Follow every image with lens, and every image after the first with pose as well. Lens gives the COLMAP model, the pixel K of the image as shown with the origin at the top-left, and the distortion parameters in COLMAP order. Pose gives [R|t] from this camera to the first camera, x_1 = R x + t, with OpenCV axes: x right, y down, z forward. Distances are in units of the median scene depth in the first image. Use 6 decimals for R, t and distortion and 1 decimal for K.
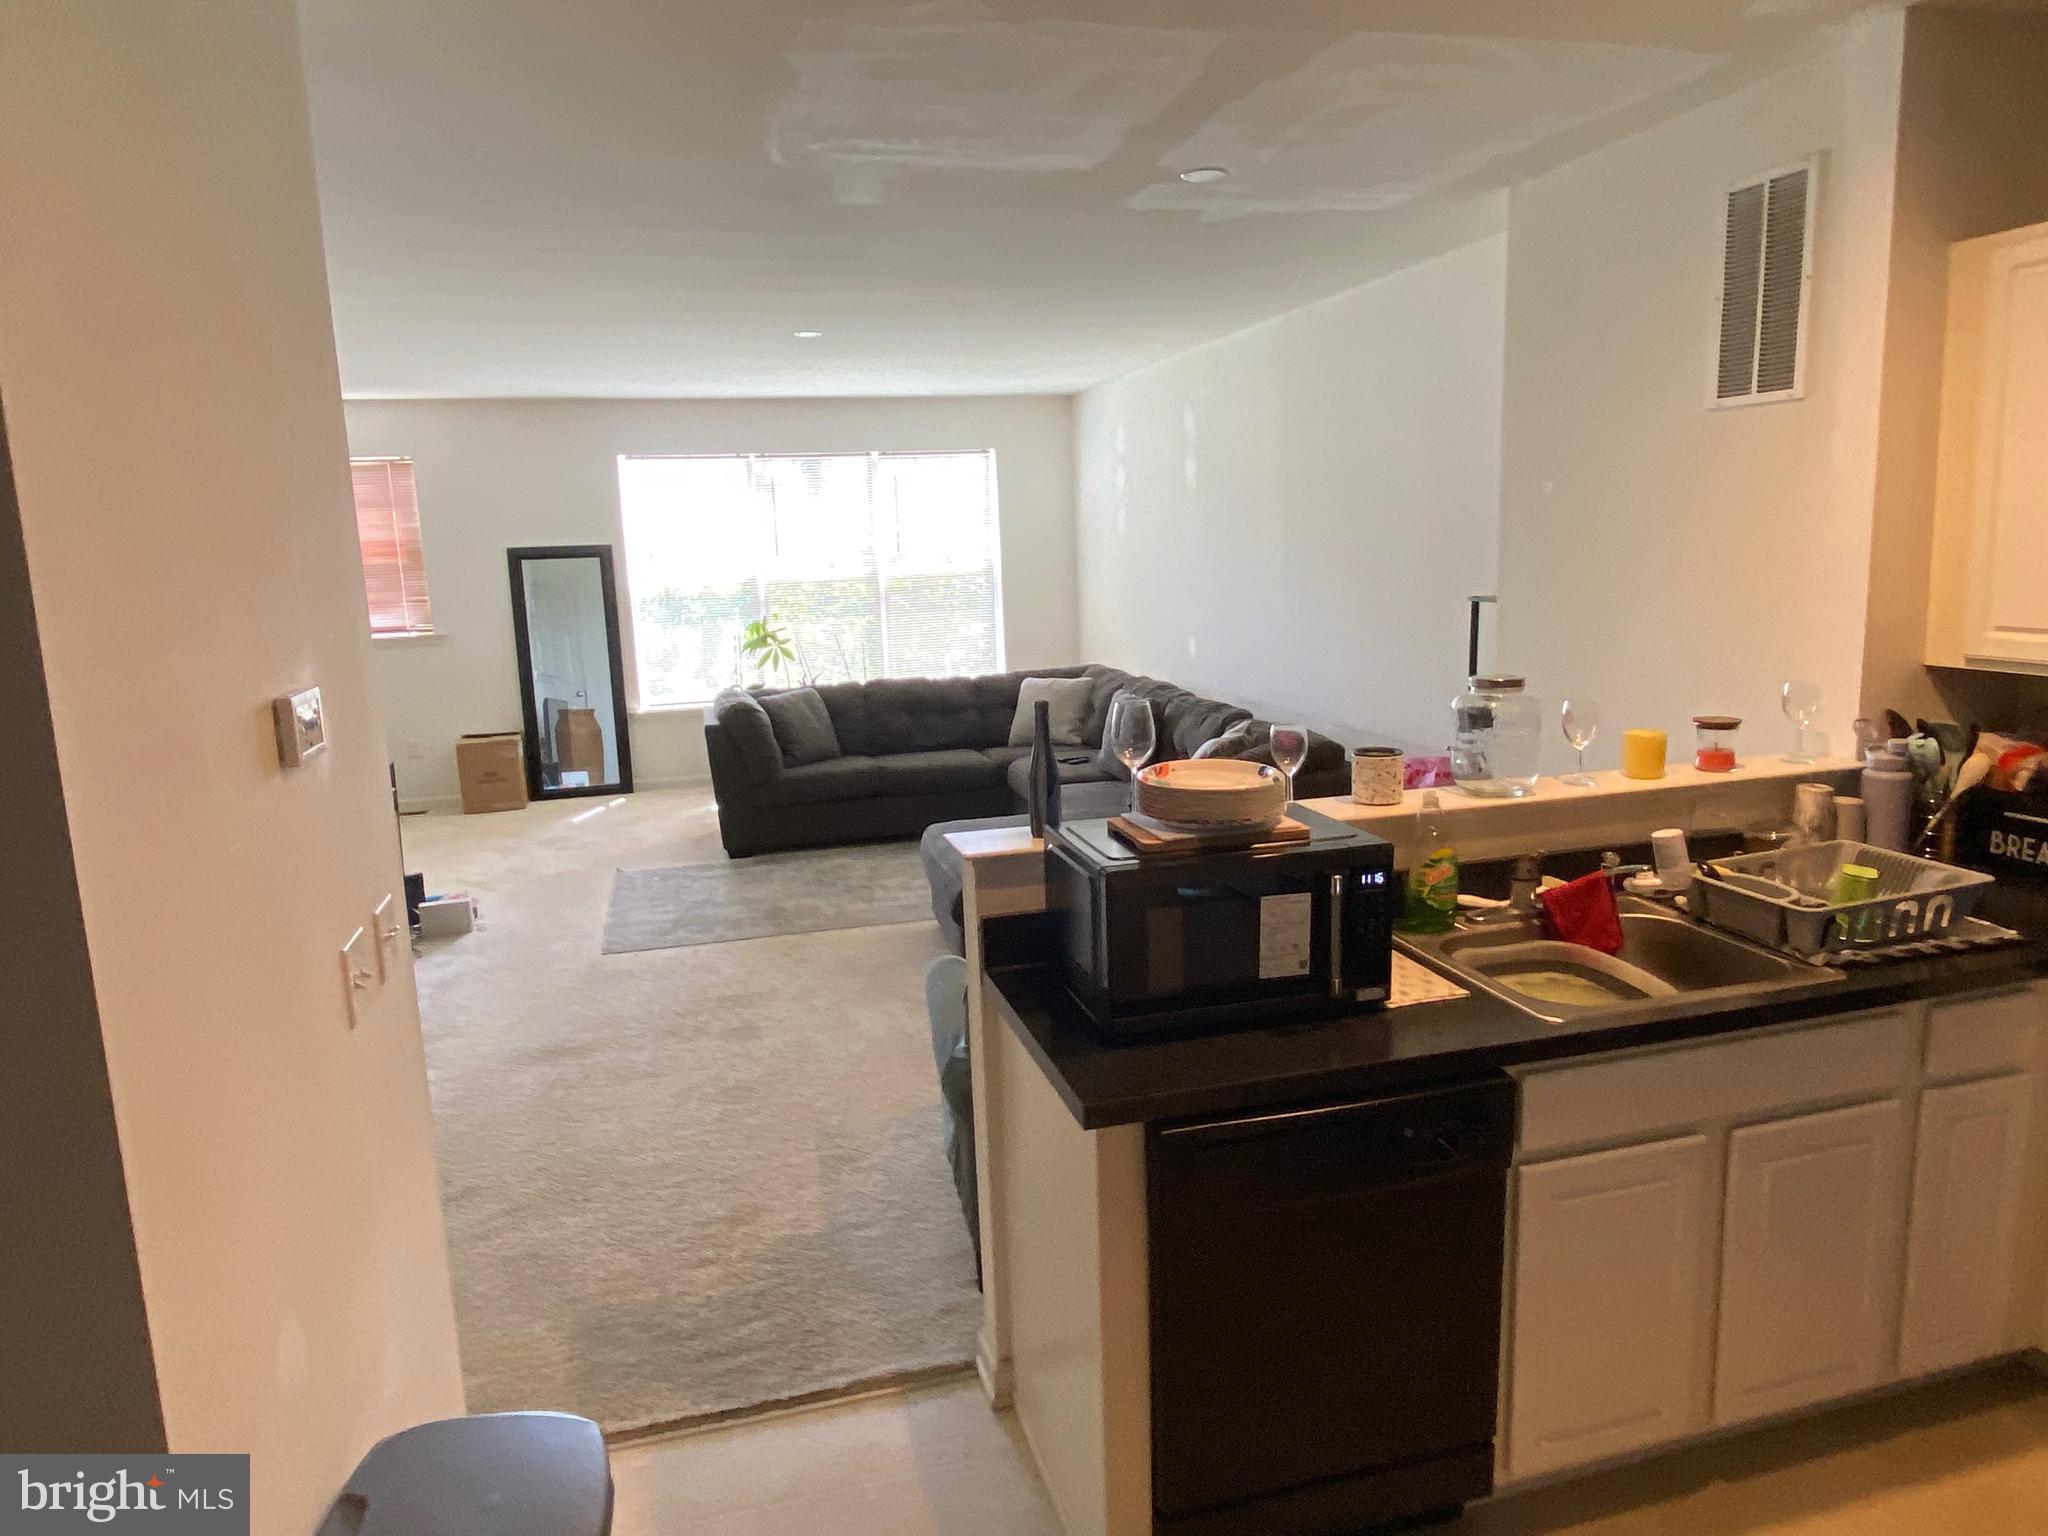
lens RADIAL K [[1254.0, 0, 1015.9], [0, 1254.0, 760.7], [0, 0, 1]] dist [0.043337, -0.058480]
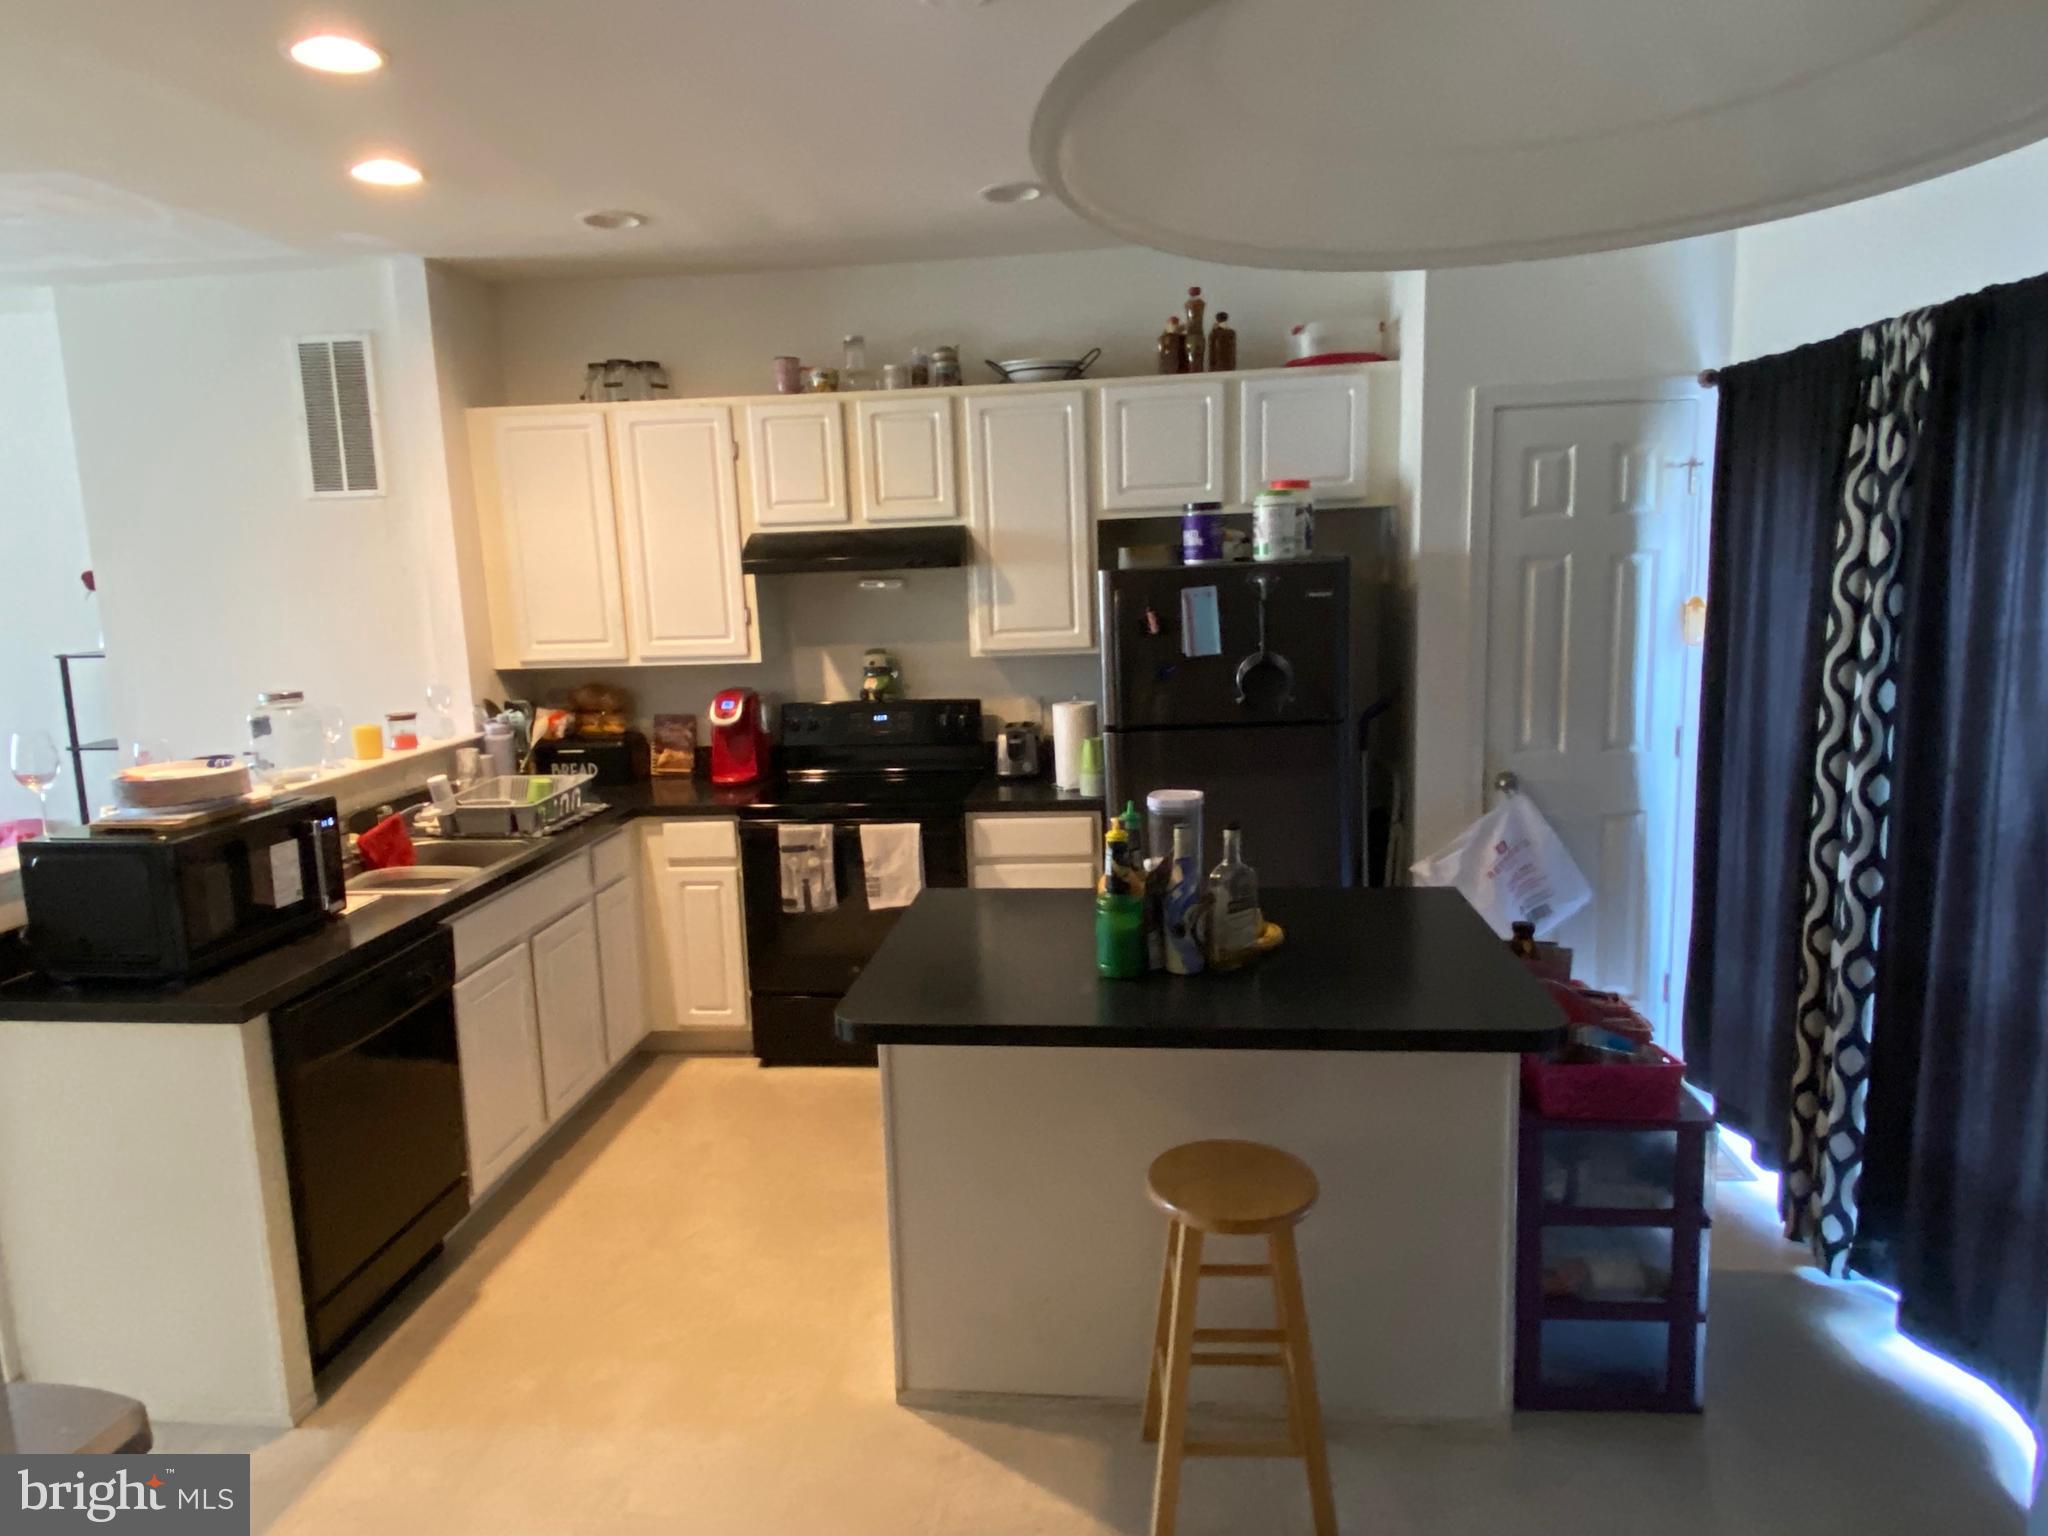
lens RADIAL K [[1254.0, 0, 1015.9], [0, 1254.0, 760.7], [0, 0, 1]] dist [0.043337, -0.058480]
pose [[0.352380, -0.124211, 0.927578, -0.632405], [0.176507, 0.982186, 0.064470, 0.058986], [-0.919061, 0.141006, 0.368027, -0.205672]]
